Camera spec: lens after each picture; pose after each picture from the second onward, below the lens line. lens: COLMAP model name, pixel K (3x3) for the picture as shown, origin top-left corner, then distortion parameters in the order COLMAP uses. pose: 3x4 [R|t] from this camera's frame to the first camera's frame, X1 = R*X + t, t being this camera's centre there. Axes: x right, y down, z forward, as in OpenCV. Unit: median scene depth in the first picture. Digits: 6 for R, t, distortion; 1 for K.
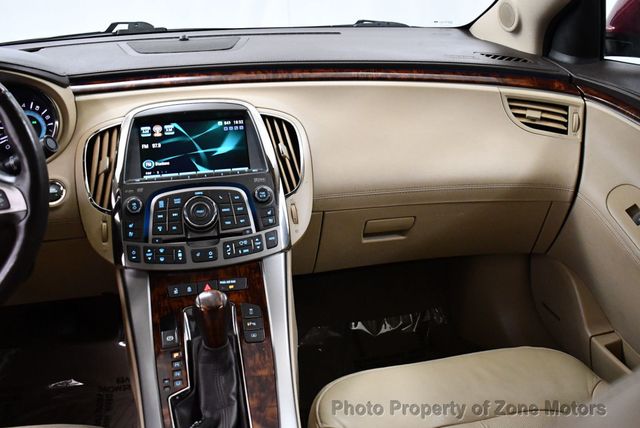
lens RADIAL K [[655.8, 0, 319.4], [0, 655.8, 214.0], [0, 0, 1]] dist [-0.079561, 0.000000]
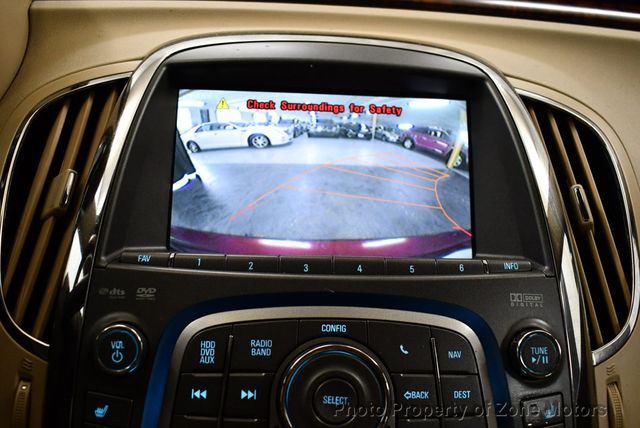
lens RADIAL K [[655.8, 0, 320.4], [0, 655.8, 213.7], [0, 0, 1]] dist [-0.079561, 0.000000]
pose [[0.985570, 0.123246, -0.116028, -0.163365], [-0.122527, 0.992376, 0.013331, -0.087694], [0.116786, 0.001078, 0.993157, 0.704293]]
